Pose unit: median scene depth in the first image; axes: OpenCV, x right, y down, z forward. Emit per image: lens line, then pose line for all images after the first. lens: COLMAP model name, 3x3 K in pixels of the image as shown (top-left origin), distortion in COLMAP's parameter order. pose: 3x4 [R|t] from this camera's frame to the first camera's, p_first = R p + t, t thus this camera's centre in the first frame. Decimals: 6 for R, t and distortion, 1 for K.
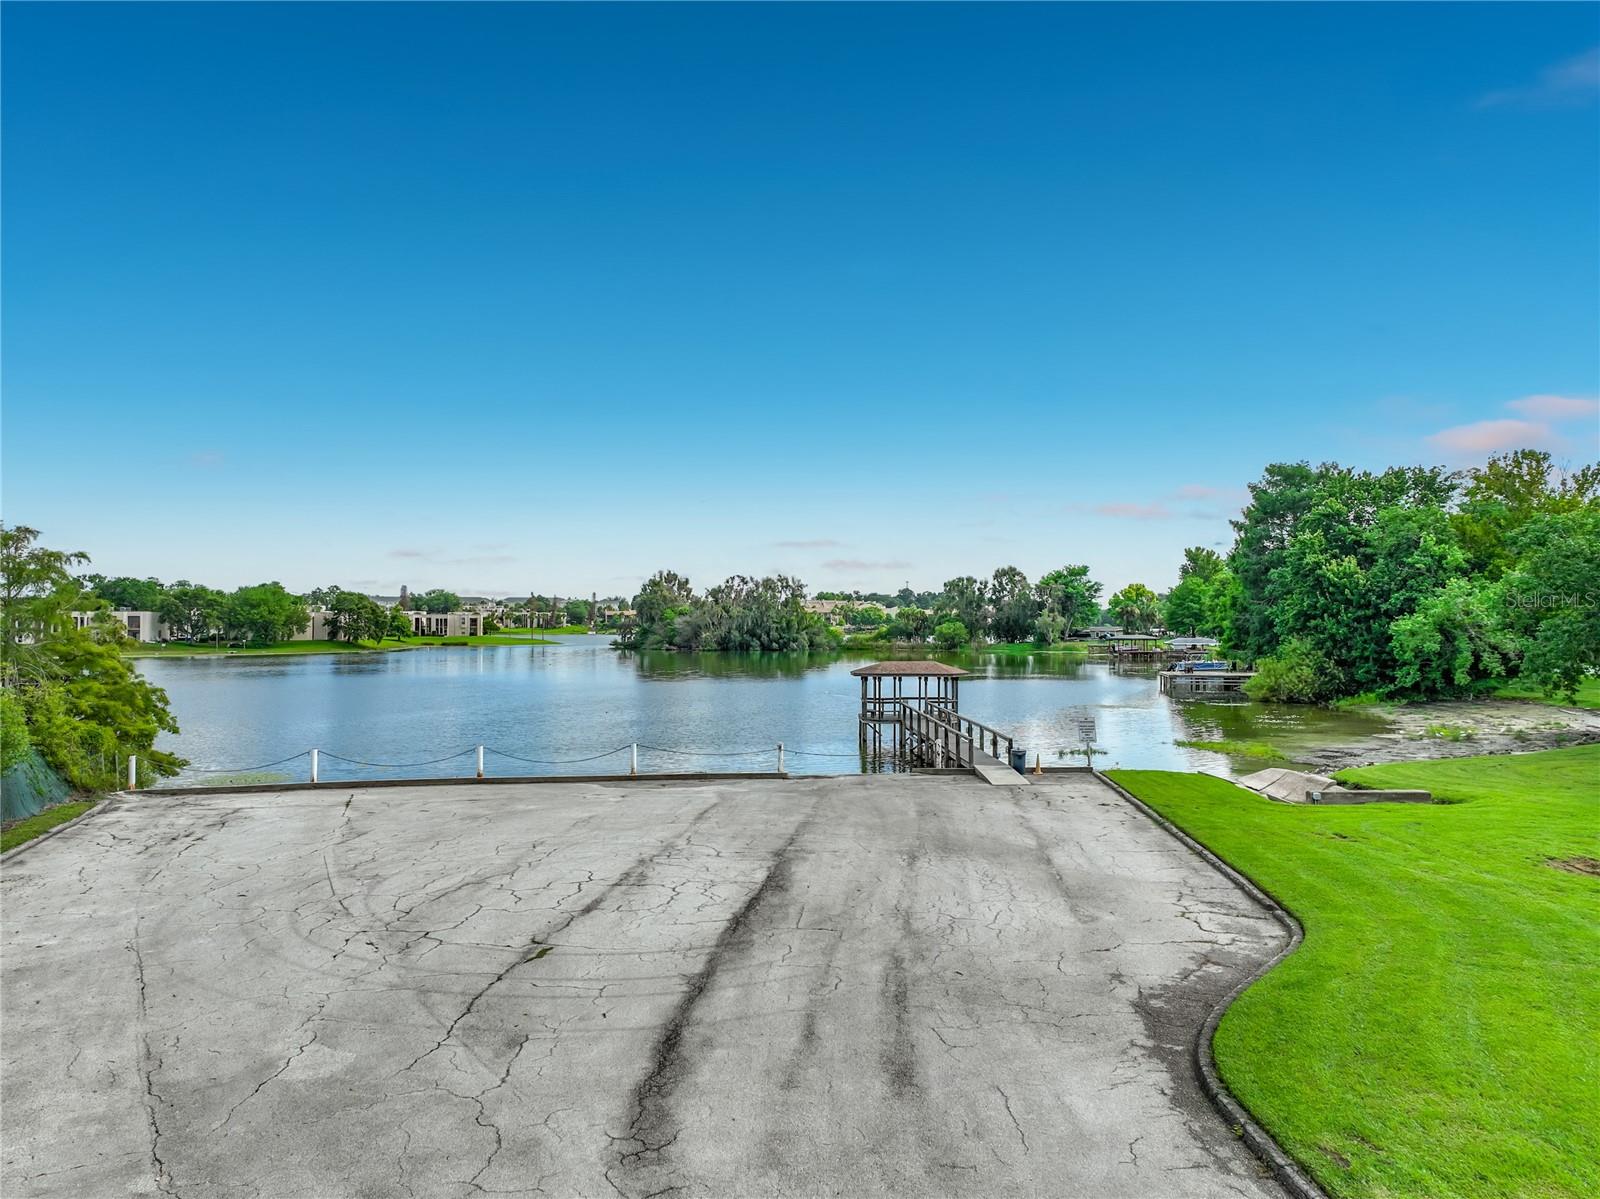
lens RADIAL K [[1126.0, 0, 807.3], [0, 1126.0, 595.7], [0, 0, 1]] dist [0.002984, 0.008519]
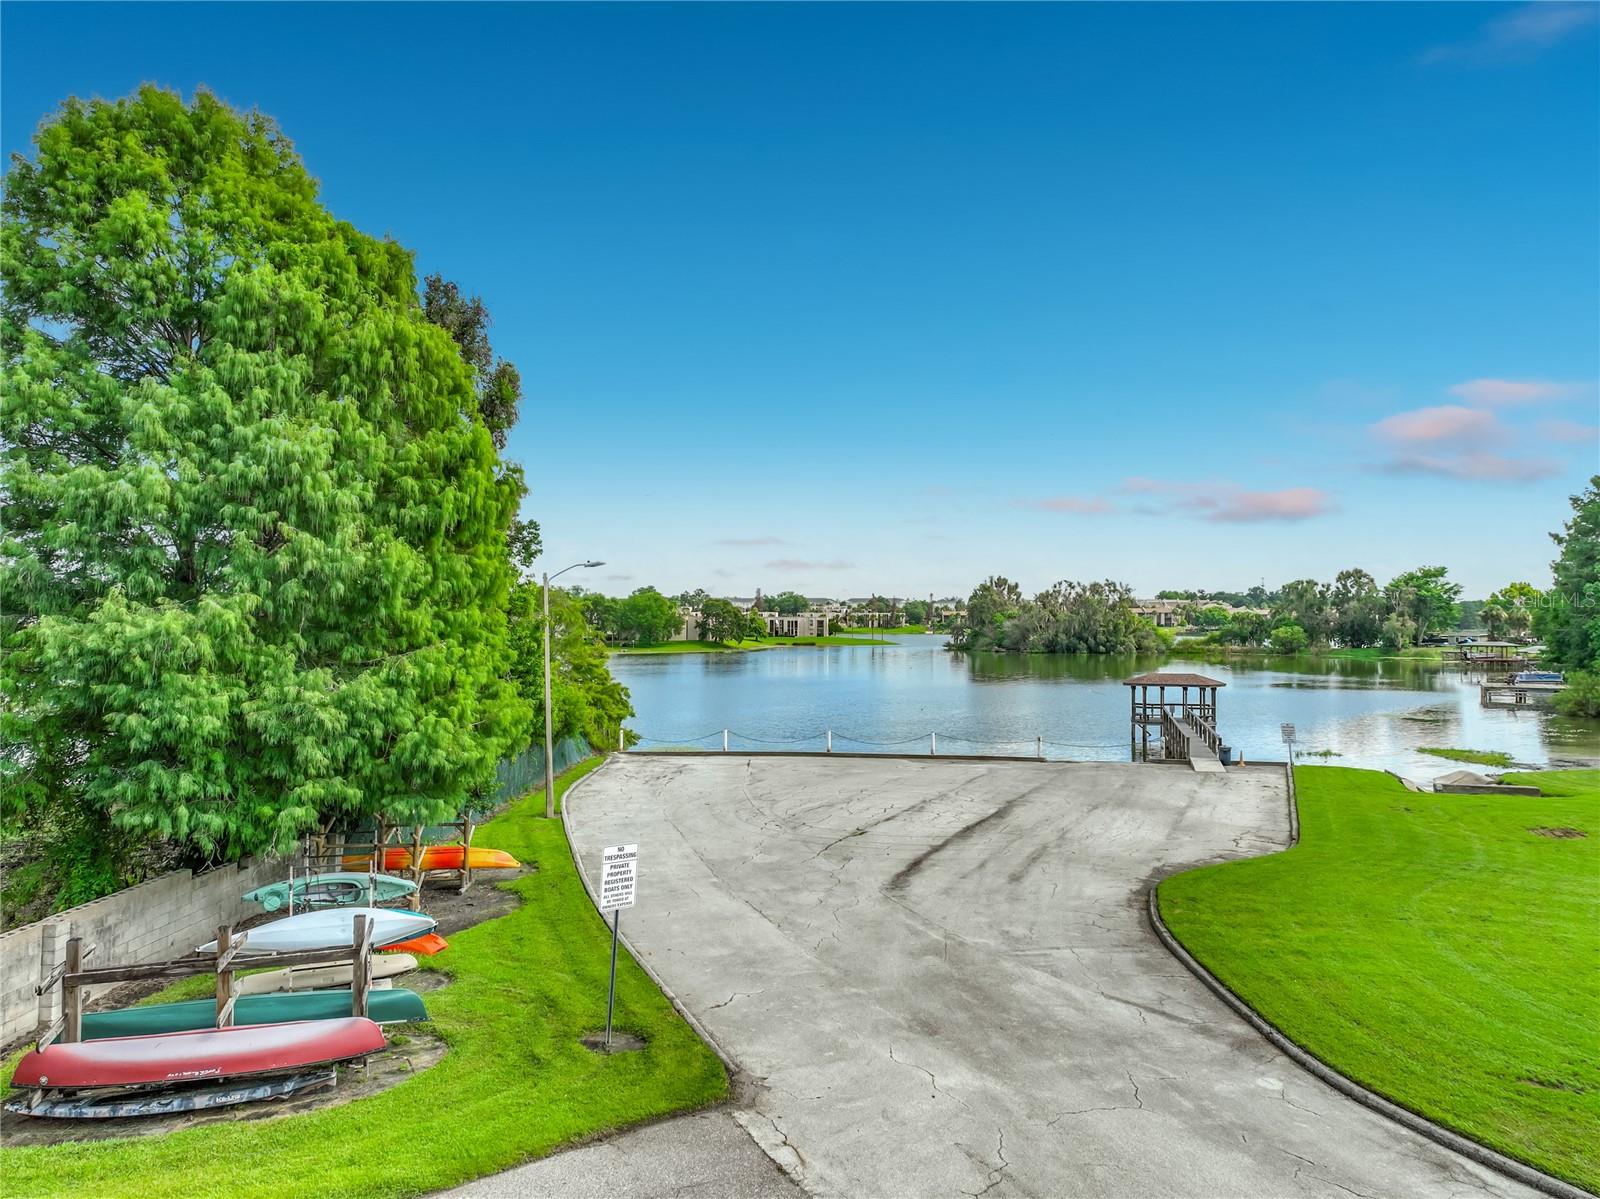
lens RADIAL K [[1126.0, 0, 805.1], [0, 1126.0, 593.1], [0, 0, 1]] dist [0.002984, 0.008519]
pose [[0.955089, -0.006286, -0.296251, 0.017670], [0.006132, 0.999980, -0.001449, -0.006770], [0.296254, -0.000433, 0.955109, -0.062601]]
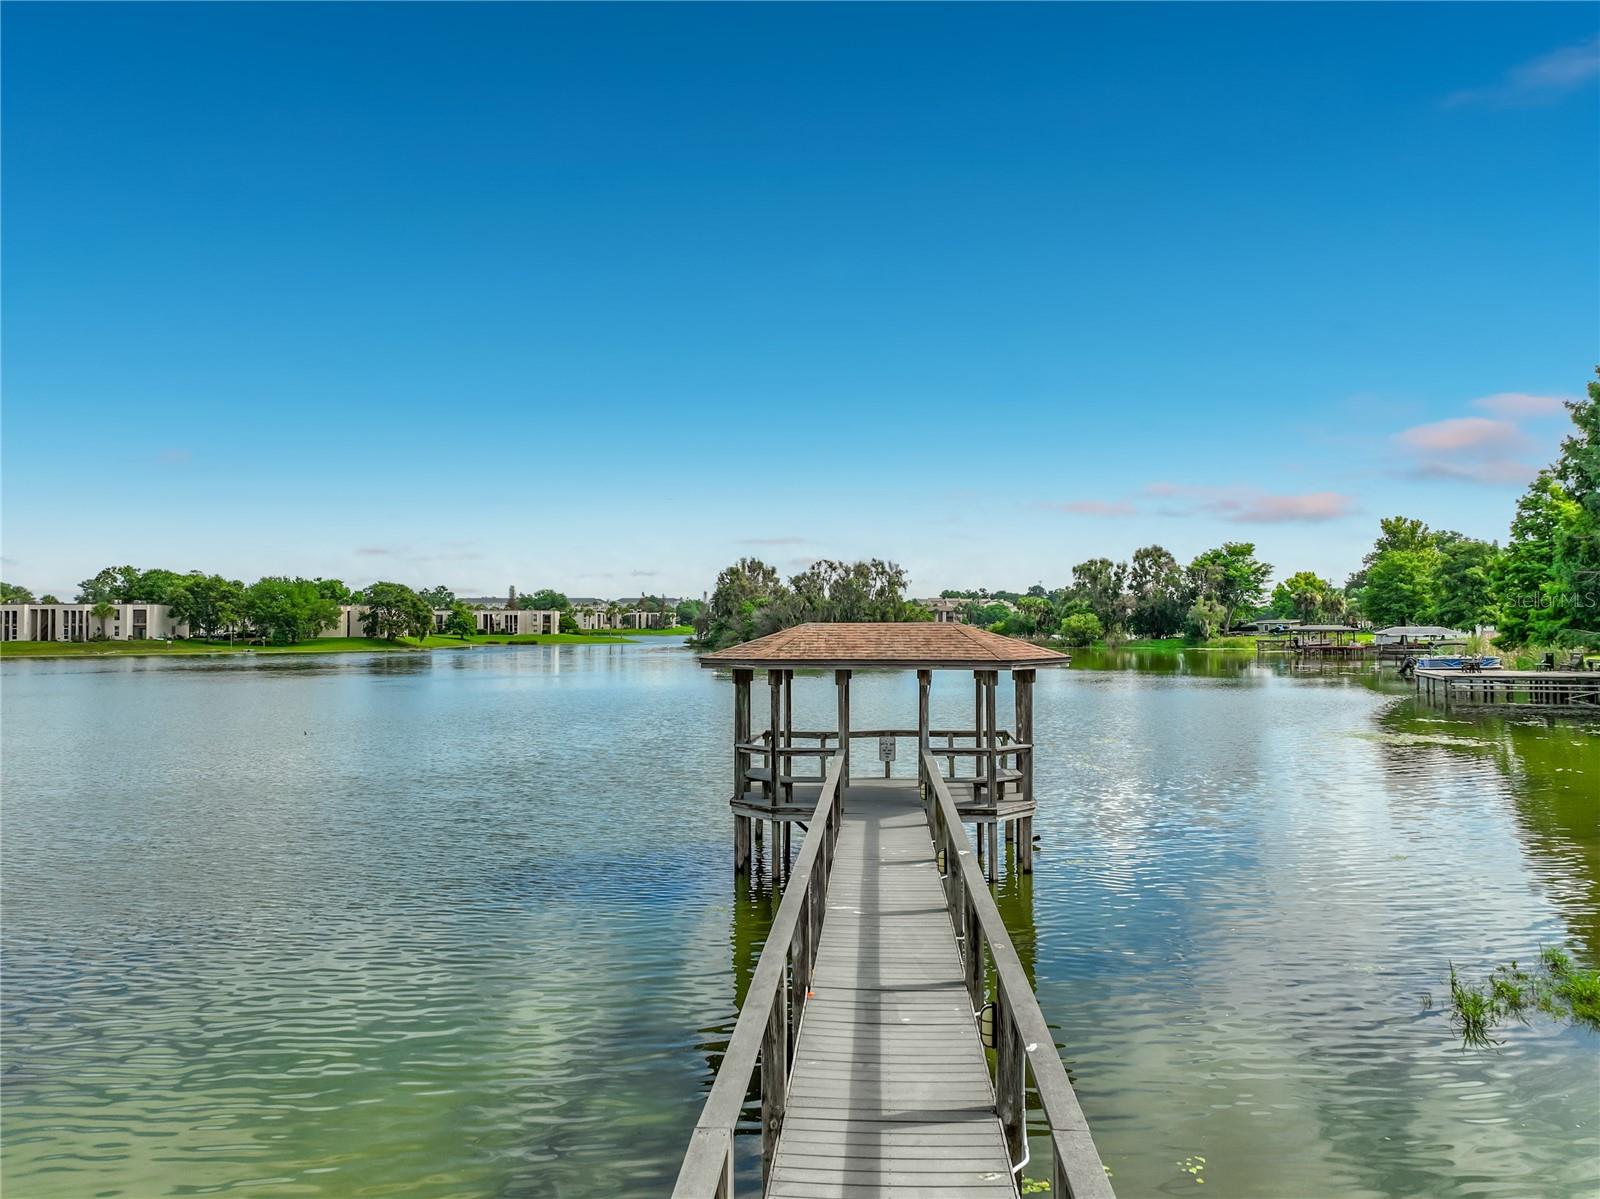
lens RADIAL K [[1126.0, 0, 805.3], [0, 1126.0, 598.2], [0, 0, 1]] dist [0.002984, 0.008519]
pose [[0.992902, -0.007054, -0.118726, 0.026164], [0.006949, 0.999975, -0.001293, 0.012446], [0.118733, 0.000459, 0.992926, 0.164238]]
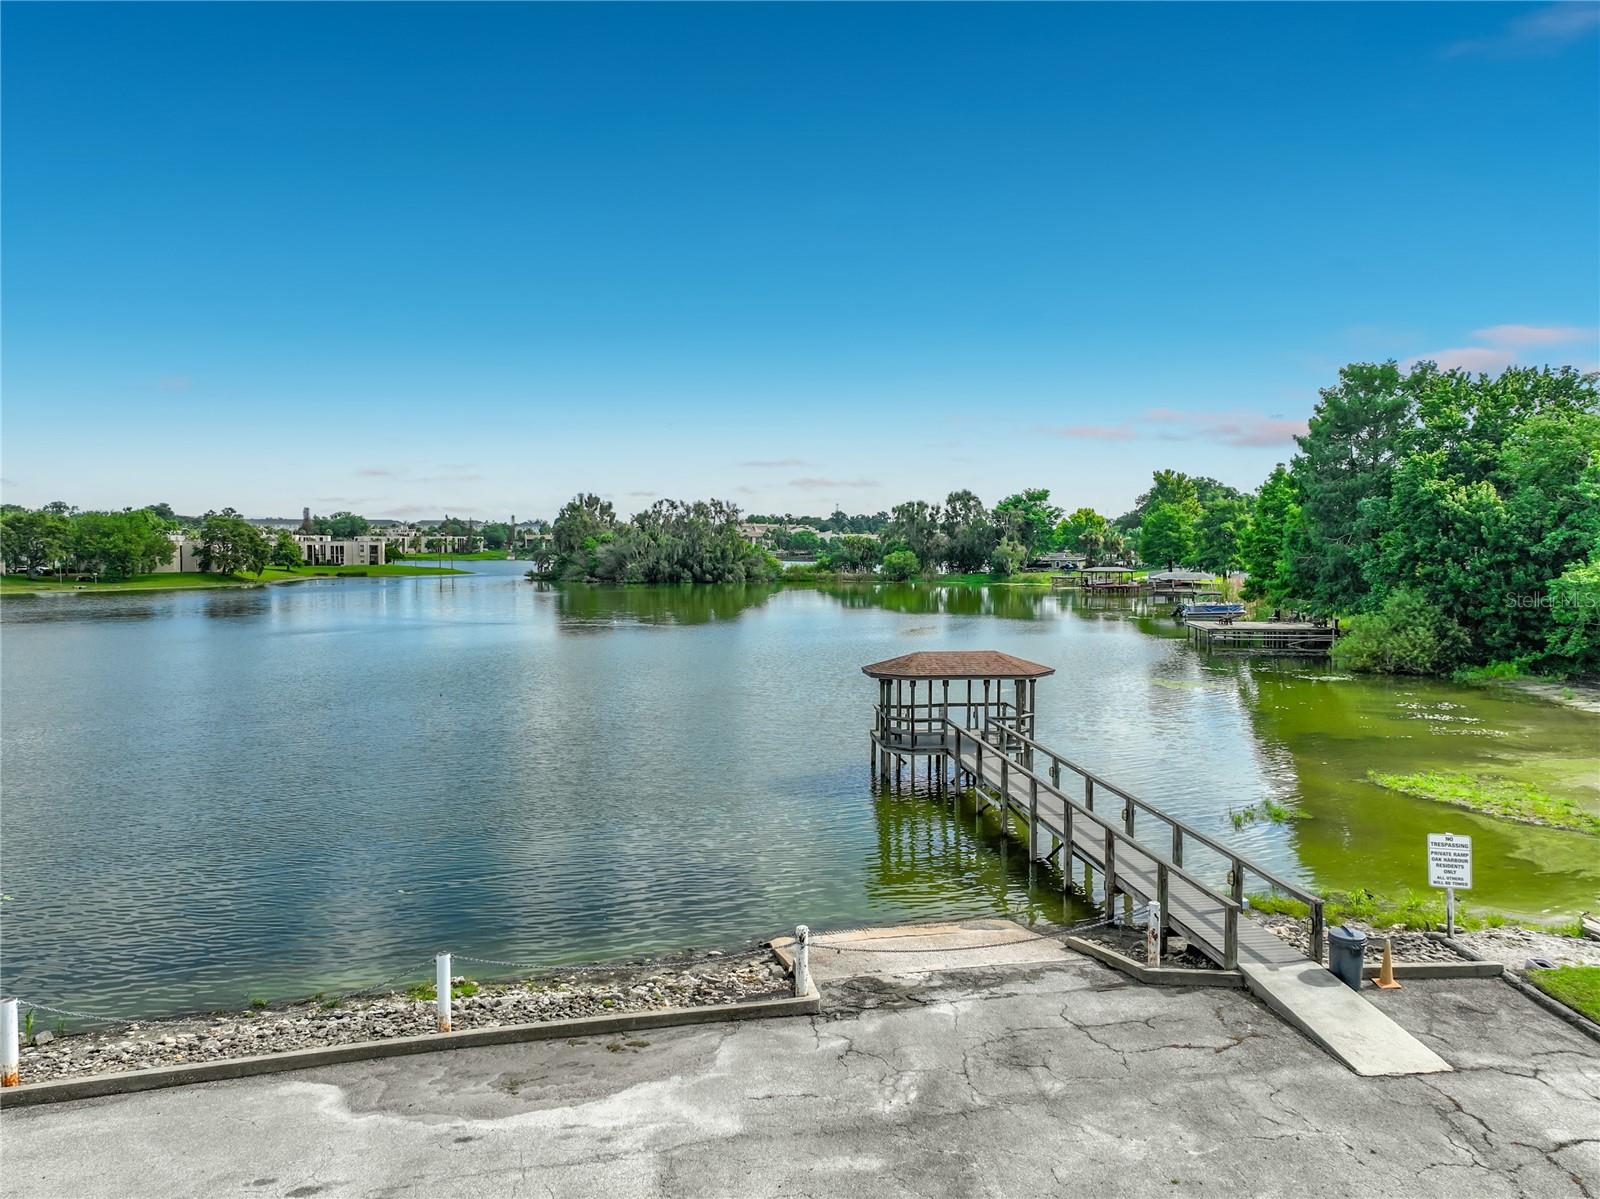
lens RADIAL K [[1126.0, 0, 806.2], [0, 1126.0, 599.4], [0, 0, 1]] dist [0.002984, 0.008519]
pose [[0.997982, -0.003741, 0.063393, -0.007879], [-0.000869, 0.997365, 0.072541, -0.003853], [-0.063497, -0.072450, 0.995349, 0.093986]]
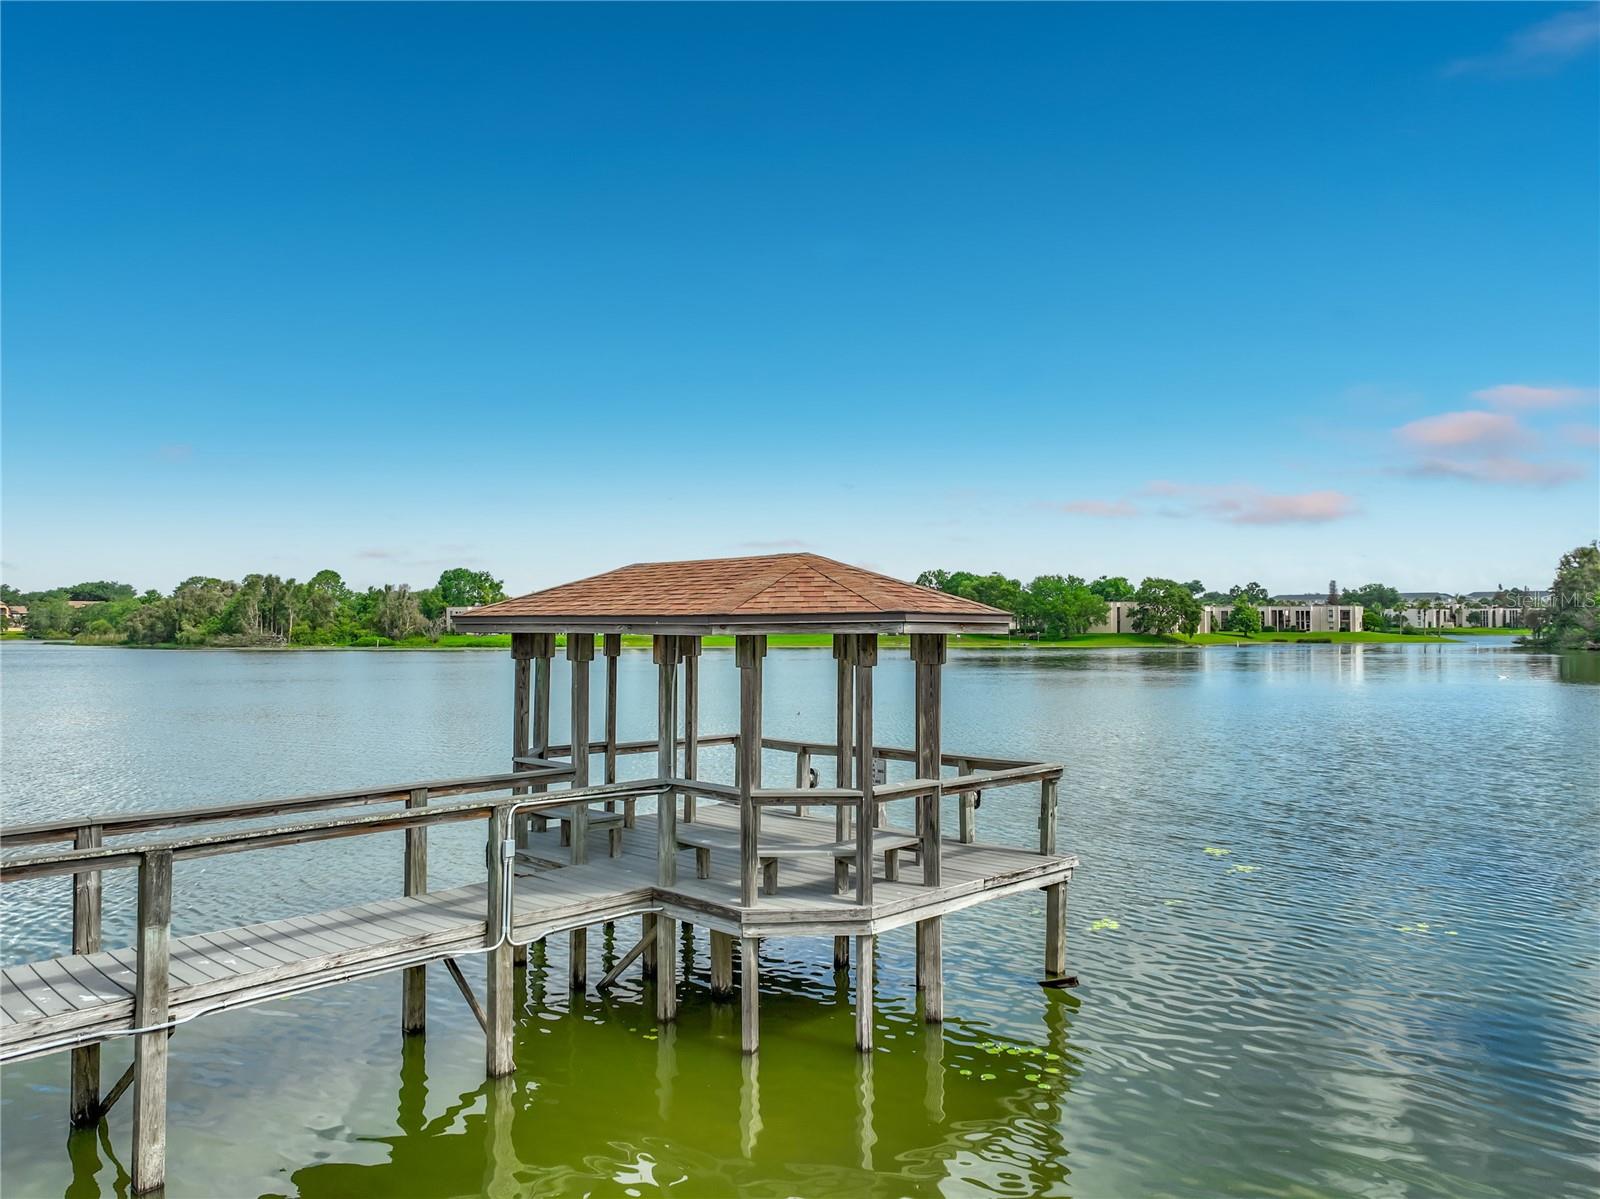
lens RADIAL K [[1126.0, 0, 803.9], [0, 1126.0, 593.4], [0, 0, 1]] dist [0.002984, 0.008519]
pose [[0.673858, -0.023720, -0.738480, 0.060545], [0.019443, 0.999708, -0.014370, 0.016086], [0.738605, -0.004675, 0.674122, 0.211427]]
